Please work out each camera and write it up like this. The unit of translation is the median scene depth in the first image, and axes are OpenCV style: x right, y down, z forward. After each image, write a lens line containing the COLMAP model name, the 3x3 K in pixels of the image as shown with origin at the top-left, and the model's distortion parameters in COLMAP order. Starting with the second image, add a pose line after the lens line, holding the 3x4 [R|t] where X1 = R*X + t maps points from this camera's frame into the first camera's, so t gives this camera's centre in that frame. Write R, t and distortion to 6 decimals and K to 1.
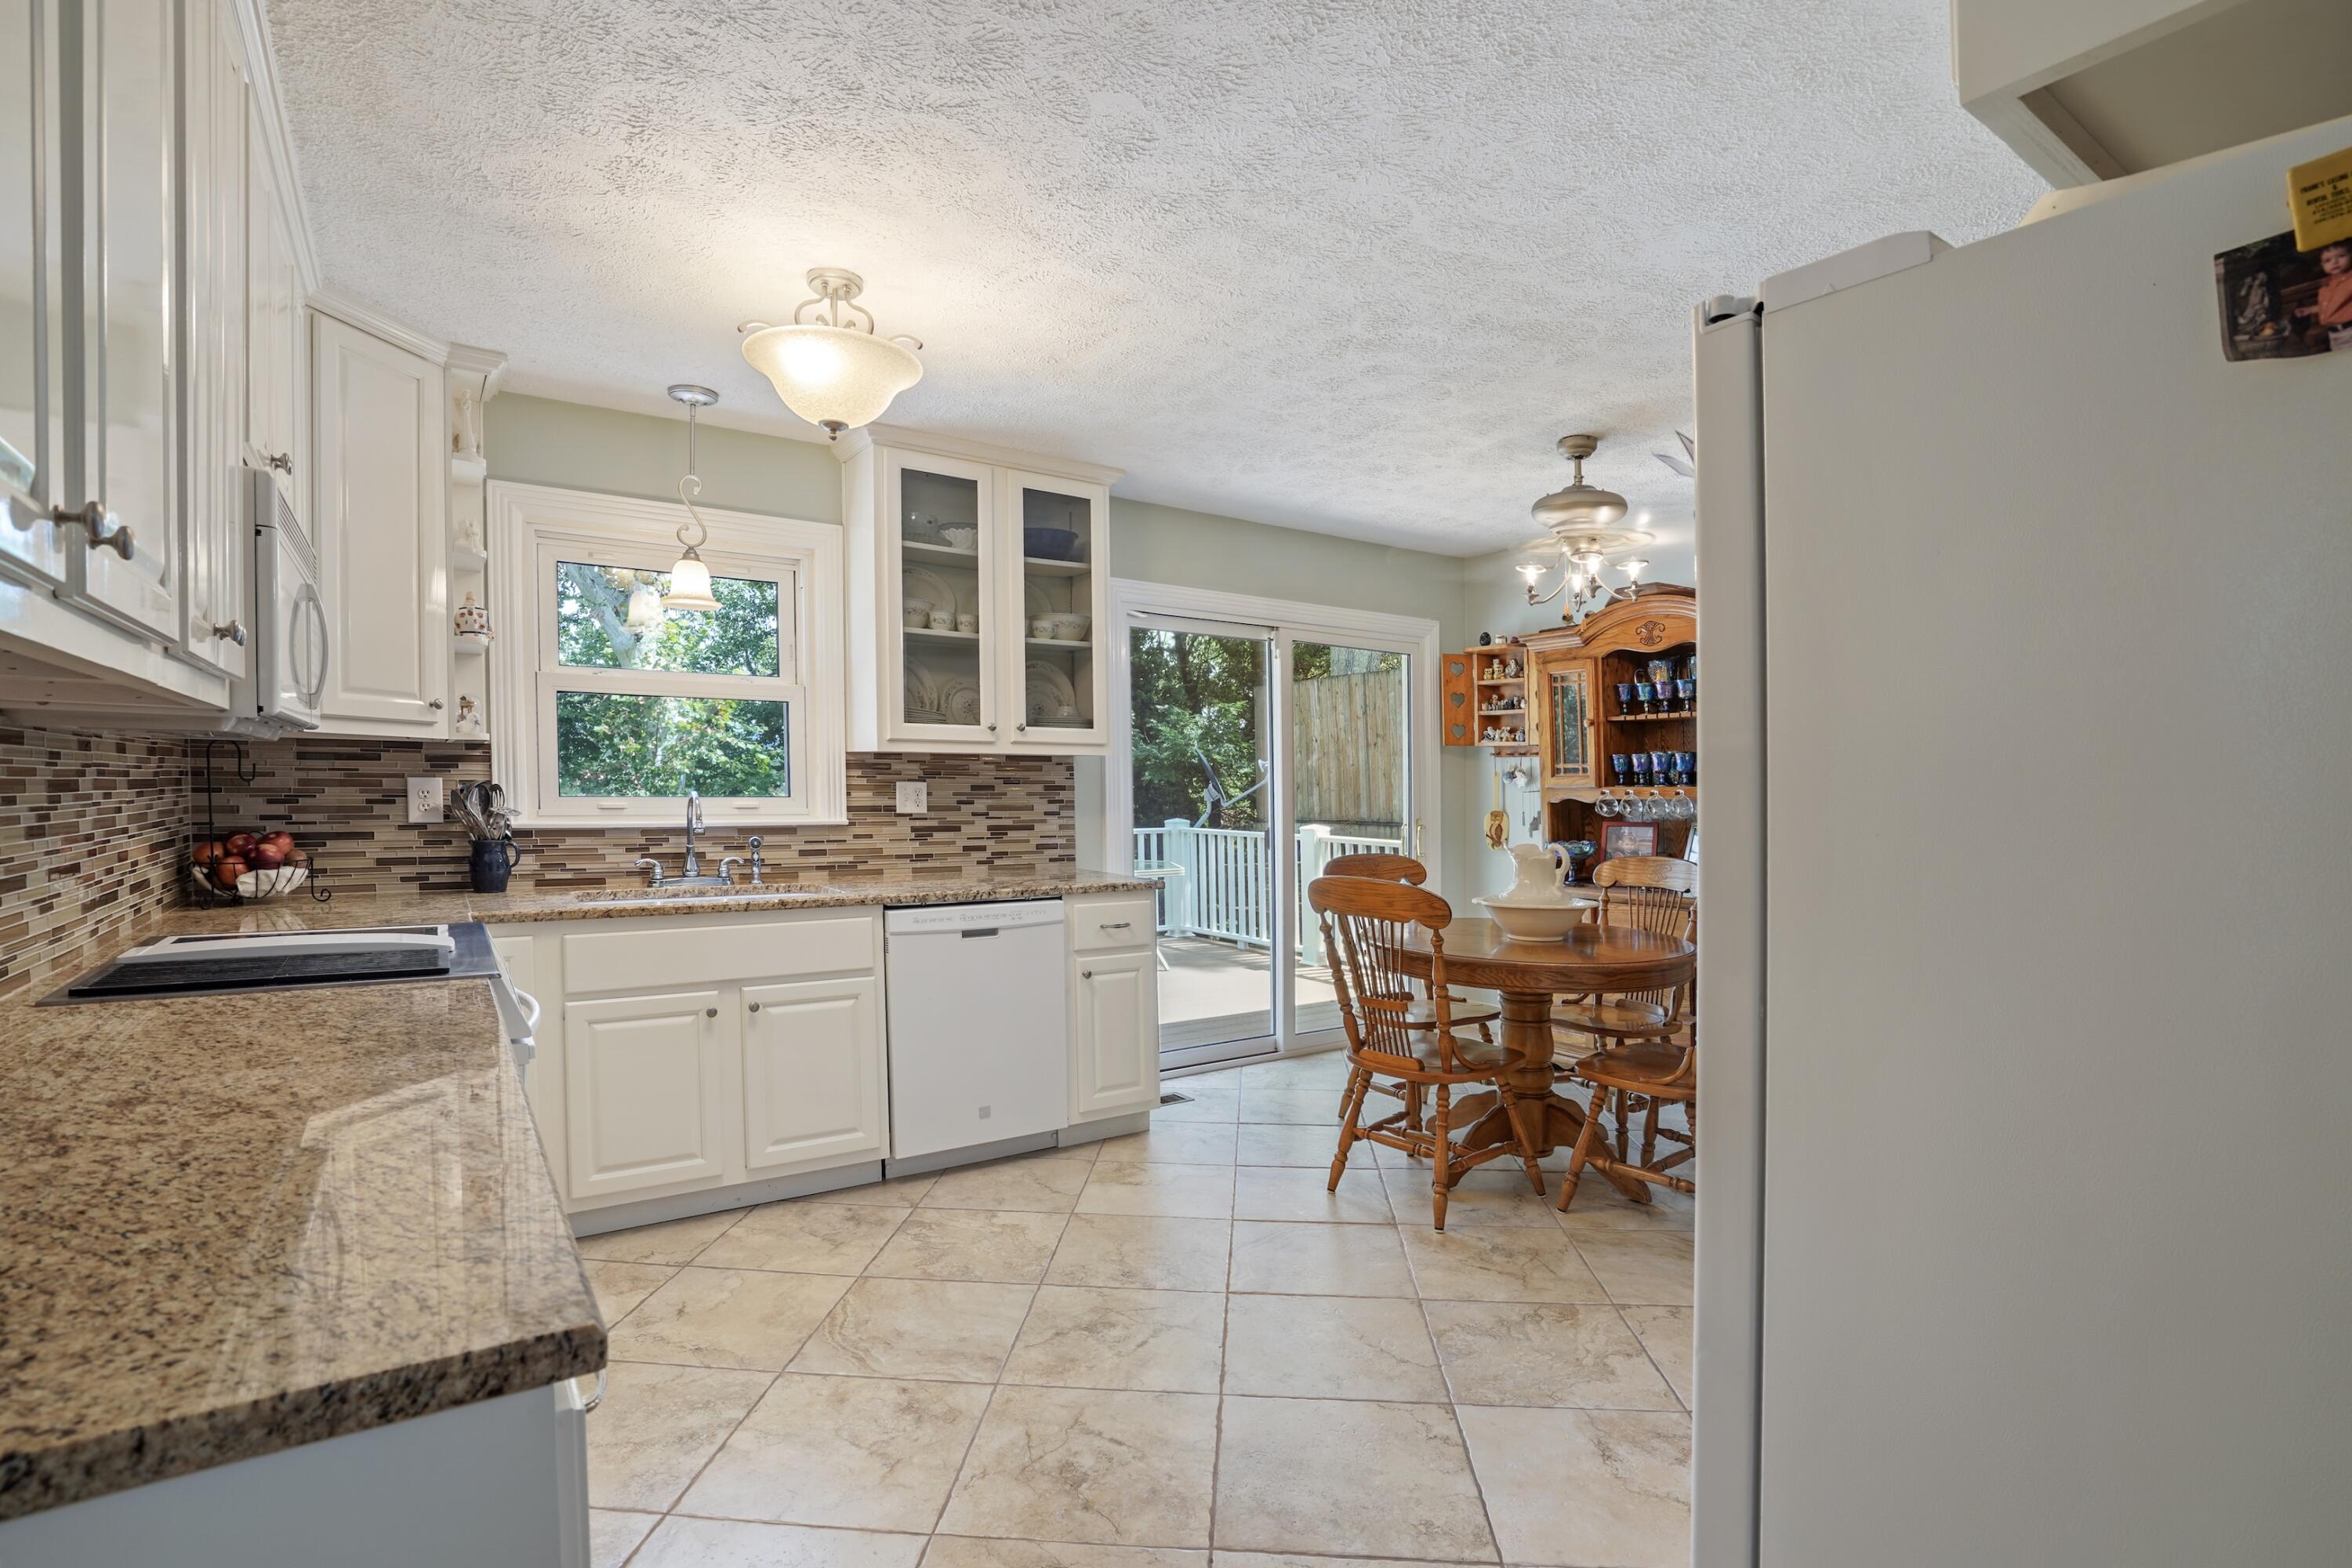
lens RADIAL K [[1105.5, 0, 1167.6], [0, 1105.5, 769.9], [0, 0, 1]] dist [-0.039736, 0.016659]
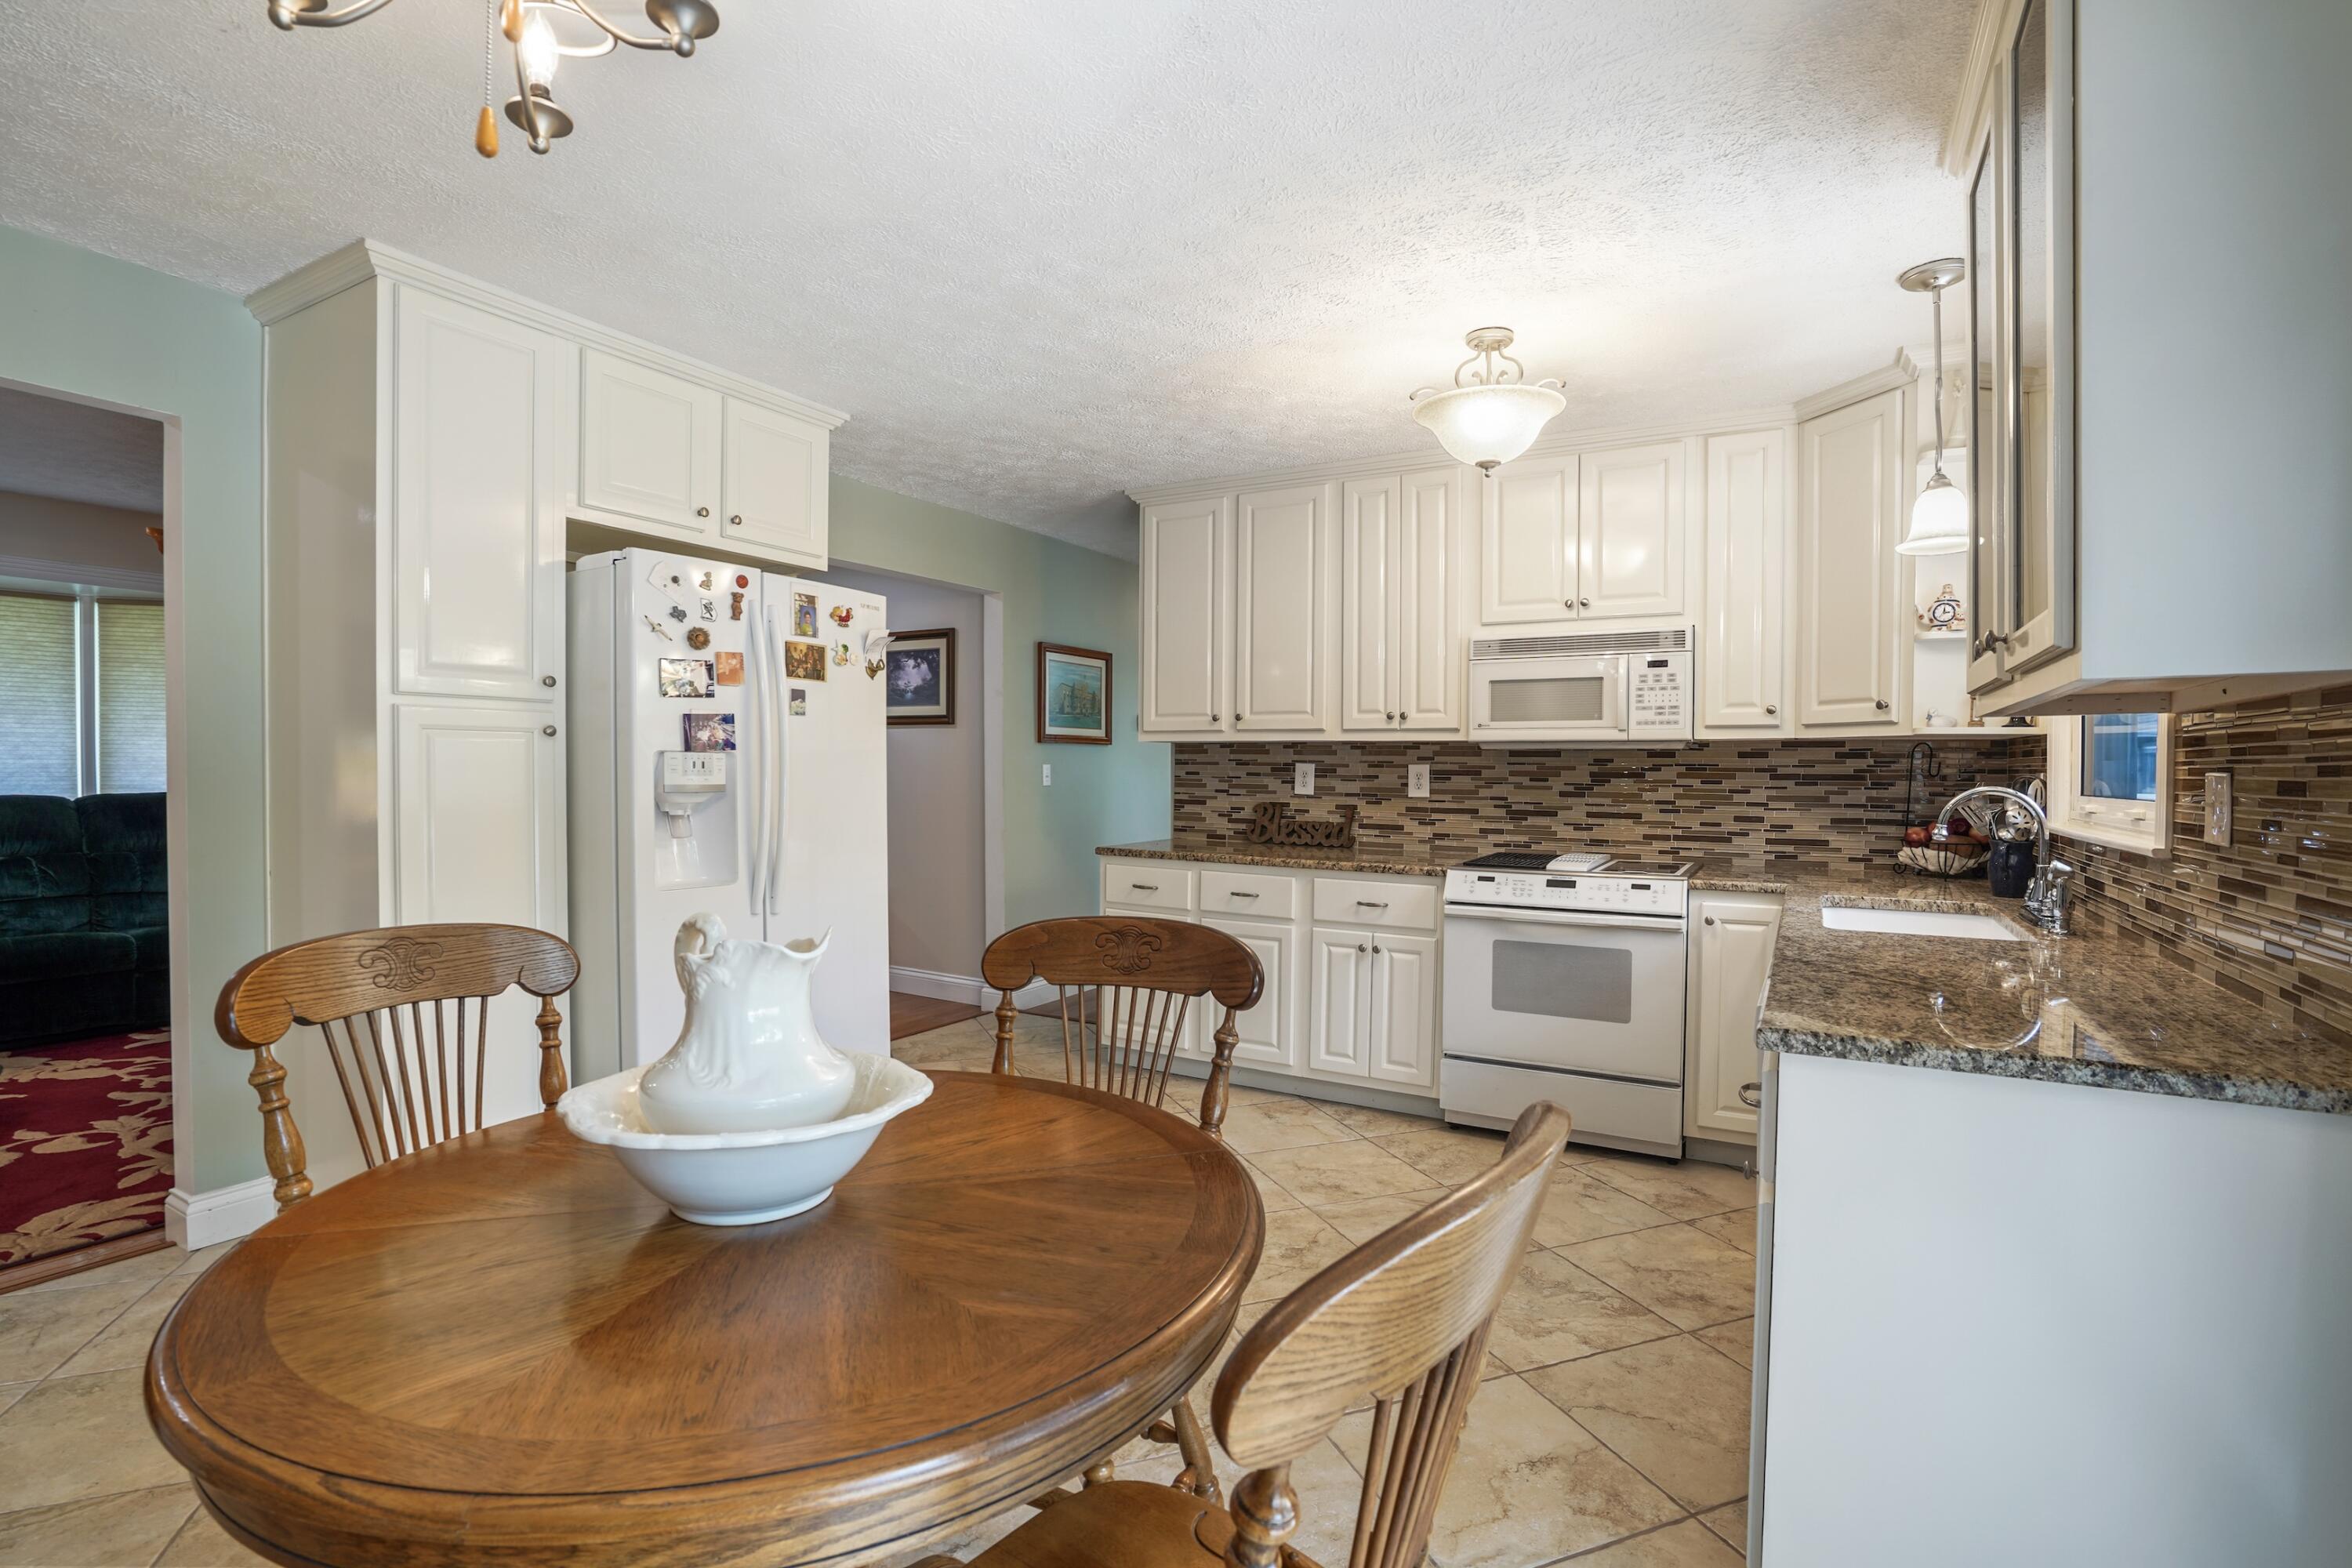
lens RADIAL K [[1105.5, 0, 1195.7], [0, 1105.5, 796.6], [0, 0, 1]] dist [-0.039736, 0.016659]
pose [[-0.888518, -0.004801, -0.458816, 0.341936], [-0.011045, 0.999879, 0.010927, 0.020953], [0.458709, 0.014776, -0.888464, 1.234517]]
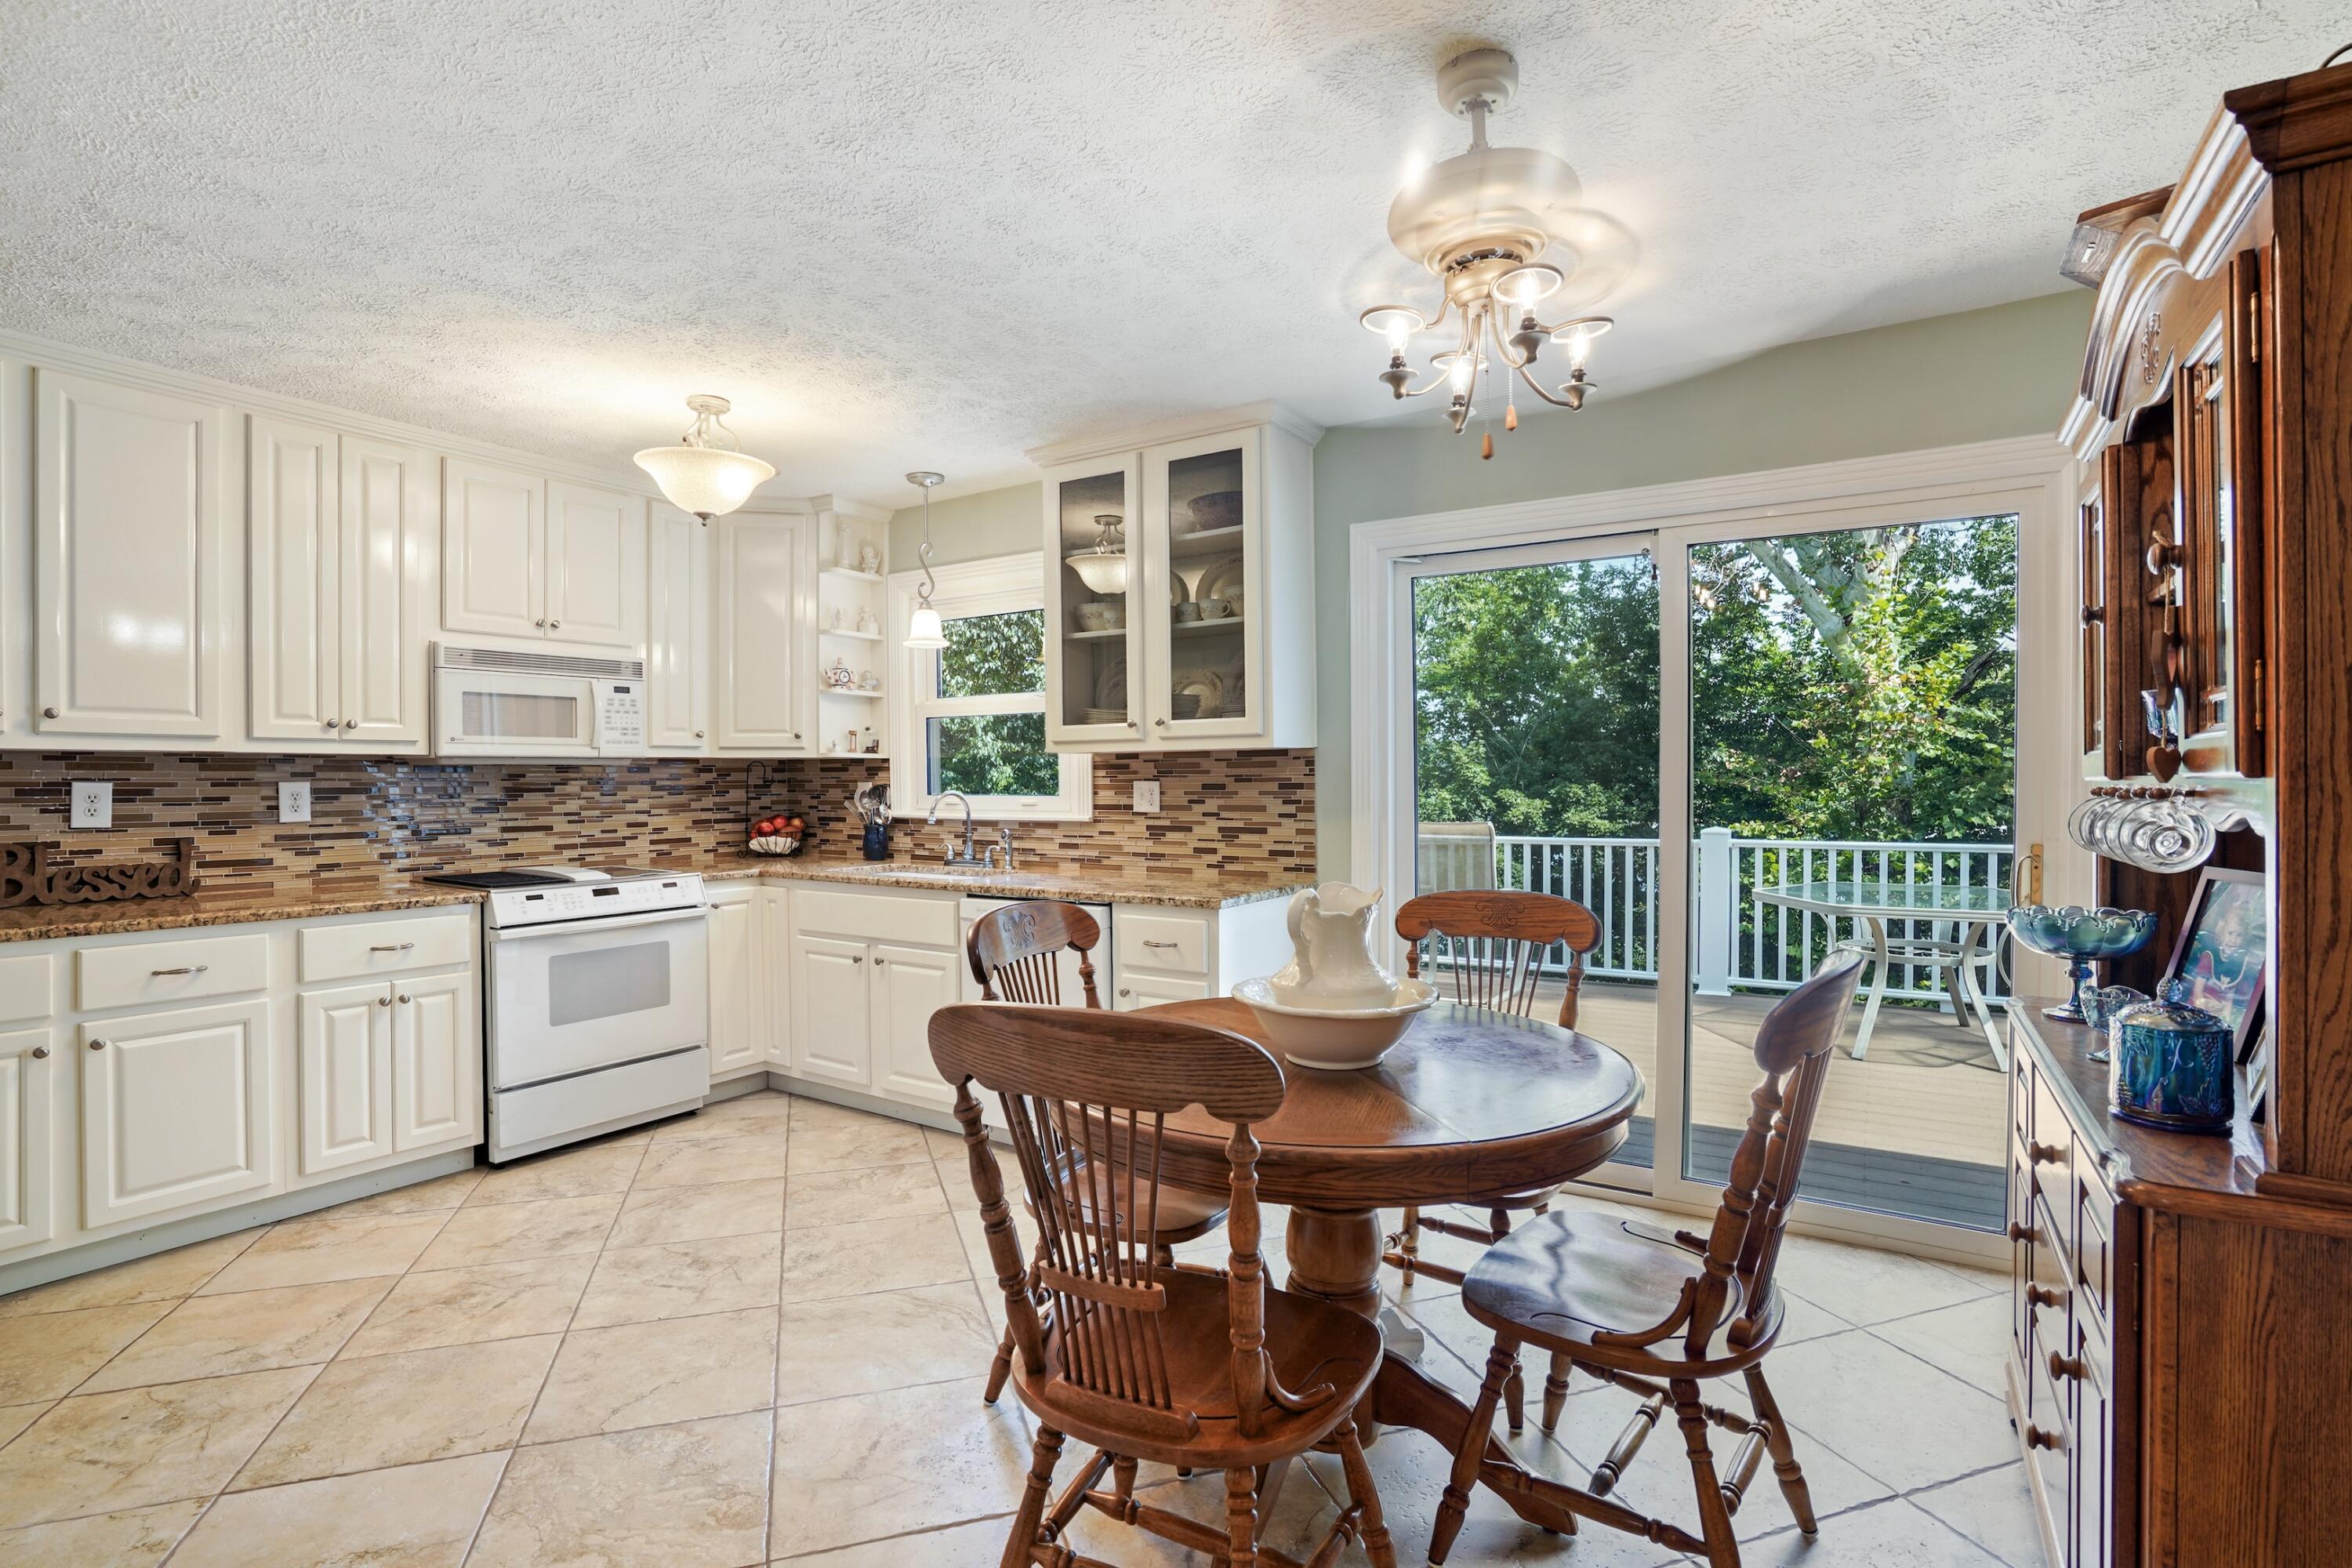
lens RADIAL K [[1105.5, 0, 1144.6], [0, 1105.5, 798.0], [0, 0, 1]] dist [-0.039736, 0.016659]
pose [[0.387676, 0.004428, -0.921785, 0.731193], [0.019907, 0.999715, 0.013175, 0.013589], [0.921581, -0.023458, 0.387477, 0.632846]]
